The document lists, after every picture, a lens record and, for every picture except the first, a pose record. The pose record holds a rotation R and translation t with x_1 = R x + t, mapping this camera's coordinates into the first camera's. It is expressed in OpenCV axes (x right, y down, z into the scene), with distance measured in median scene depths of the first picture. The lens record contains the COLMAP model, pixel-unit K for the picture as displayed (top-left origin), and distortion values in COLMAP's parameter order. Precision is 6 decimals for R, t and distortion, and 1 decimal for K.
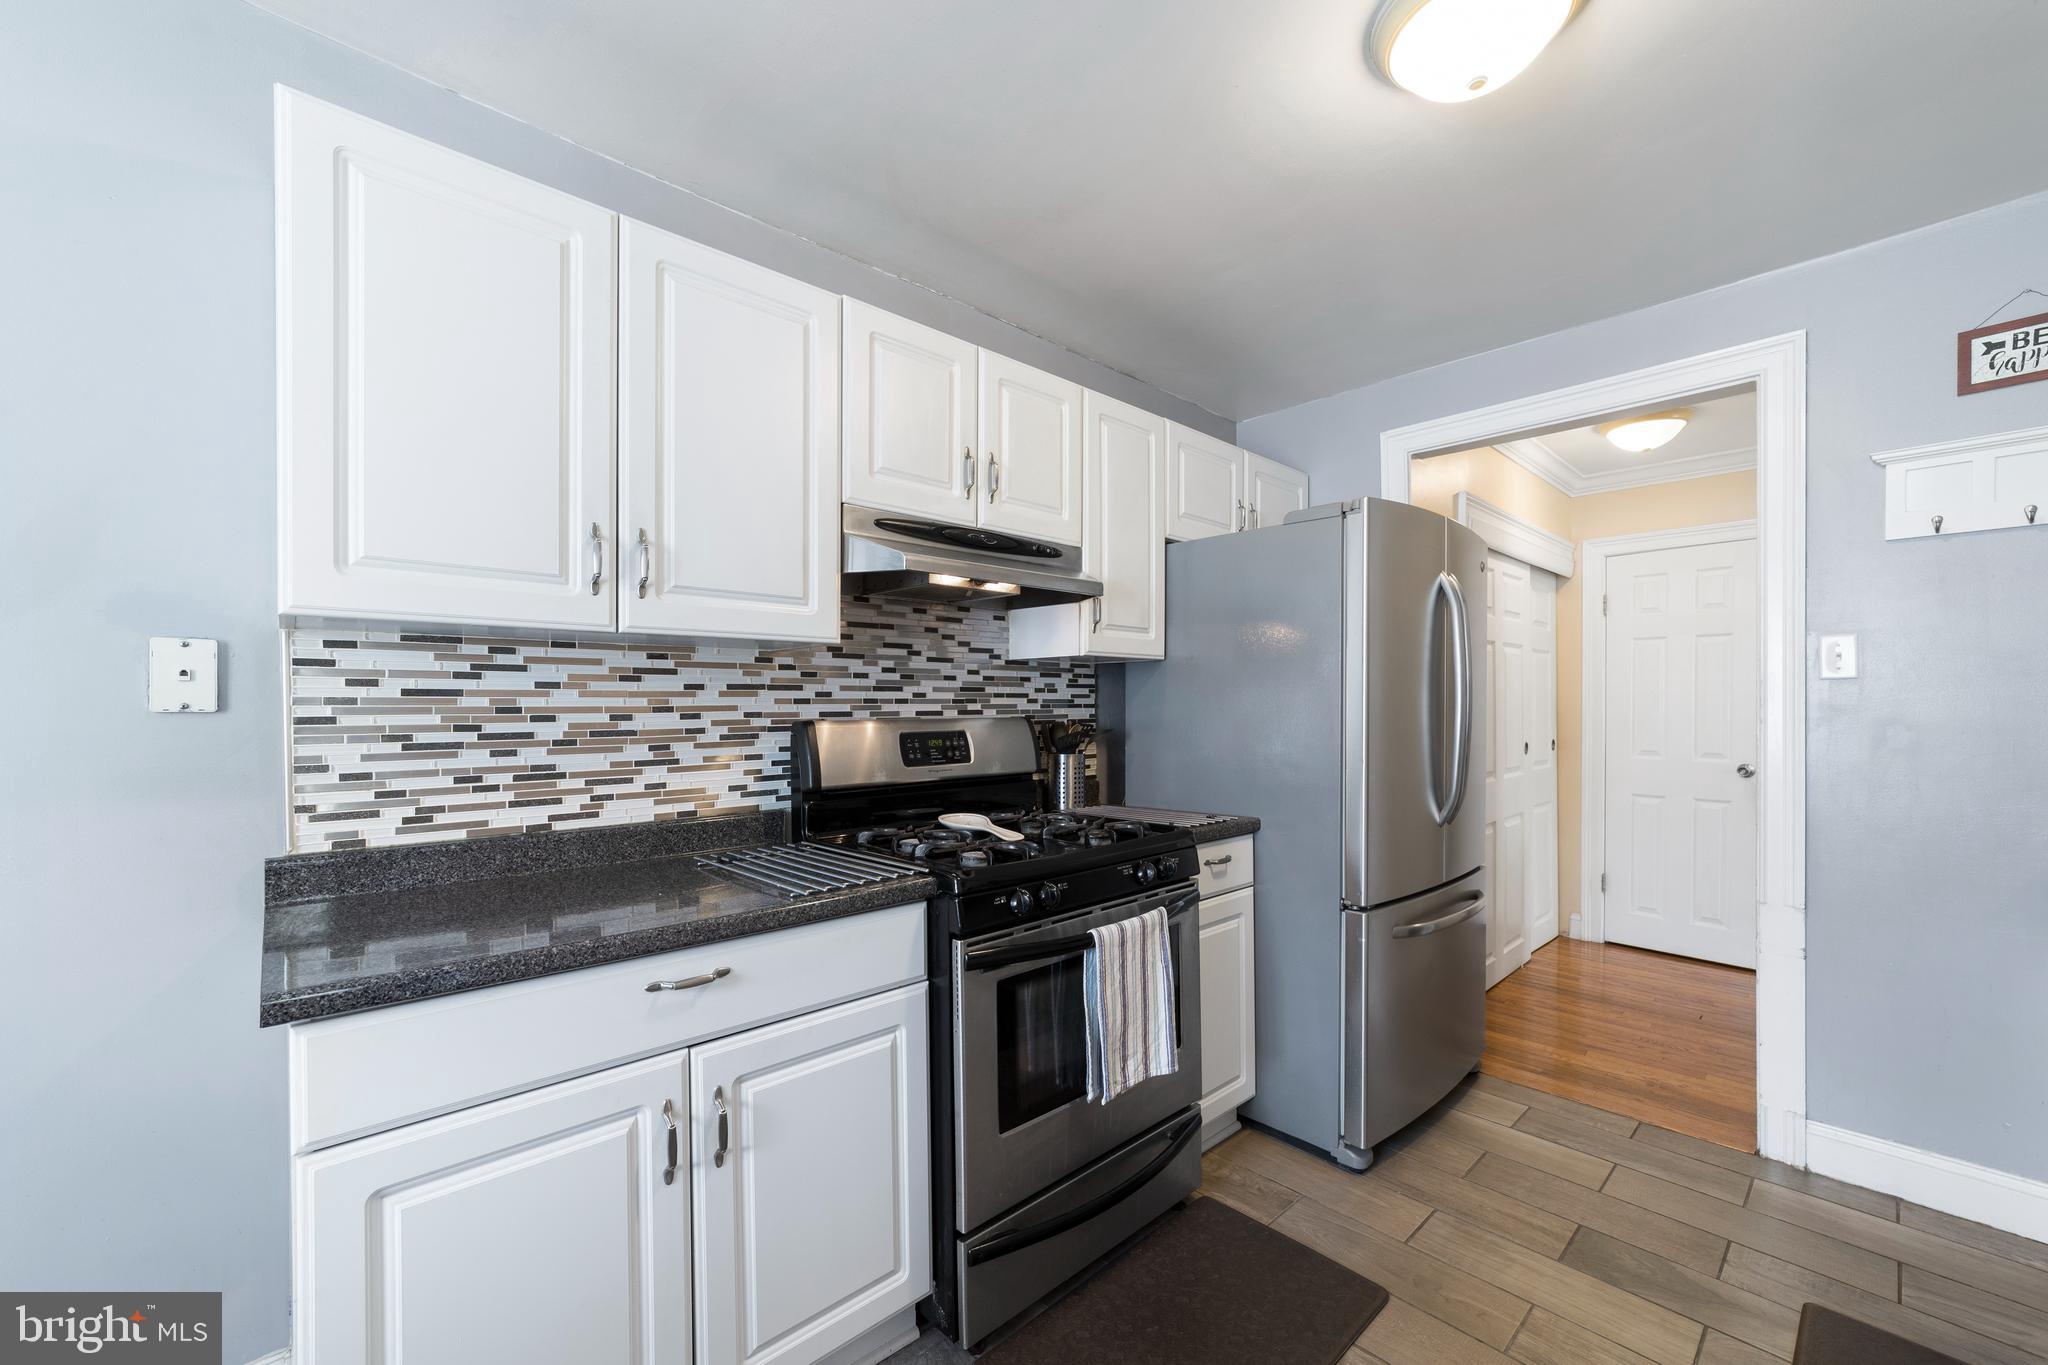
lens RADIAL K [[806.4, 0, 1012.5], [0, 806.4, 700.0], [0, 0, 1]] dist [-0.018477, 0.009566]
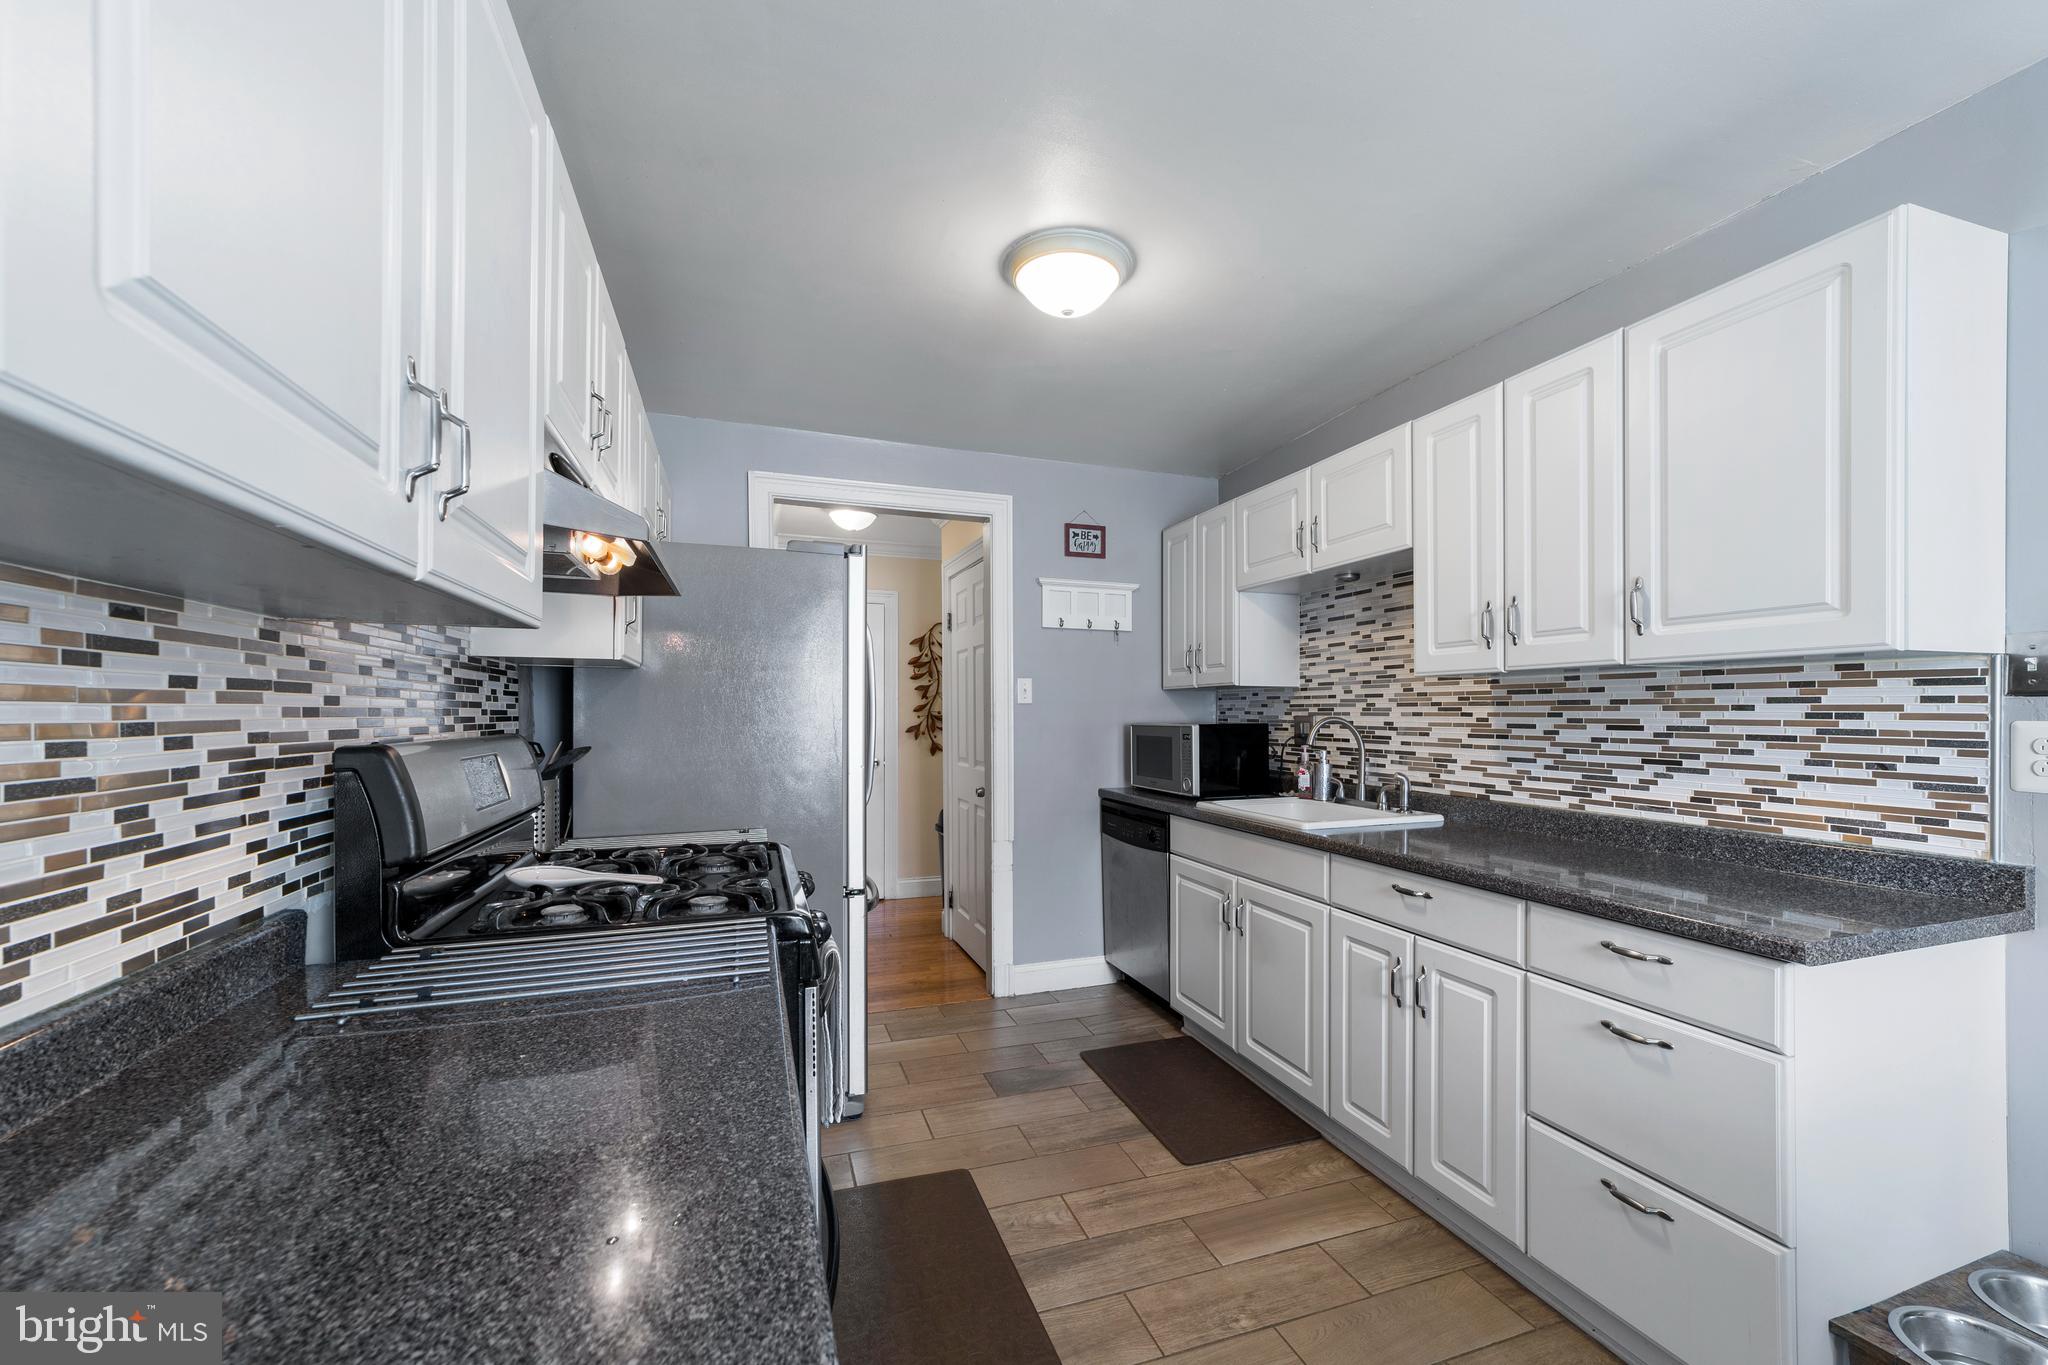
lens RADIAL K [[806.4, 0, 1012.5], [0, 806.4, 700.0], [0, 0, 1]] dist [-0.018477, 0.009566]
pose [[0.409442, 0.021703, 0.912078, -0.632140], [-0.010548, 0.999763, -0.019054, -0.001569], [-0.912275, -0.001819, 0.409573, 0.350724]]
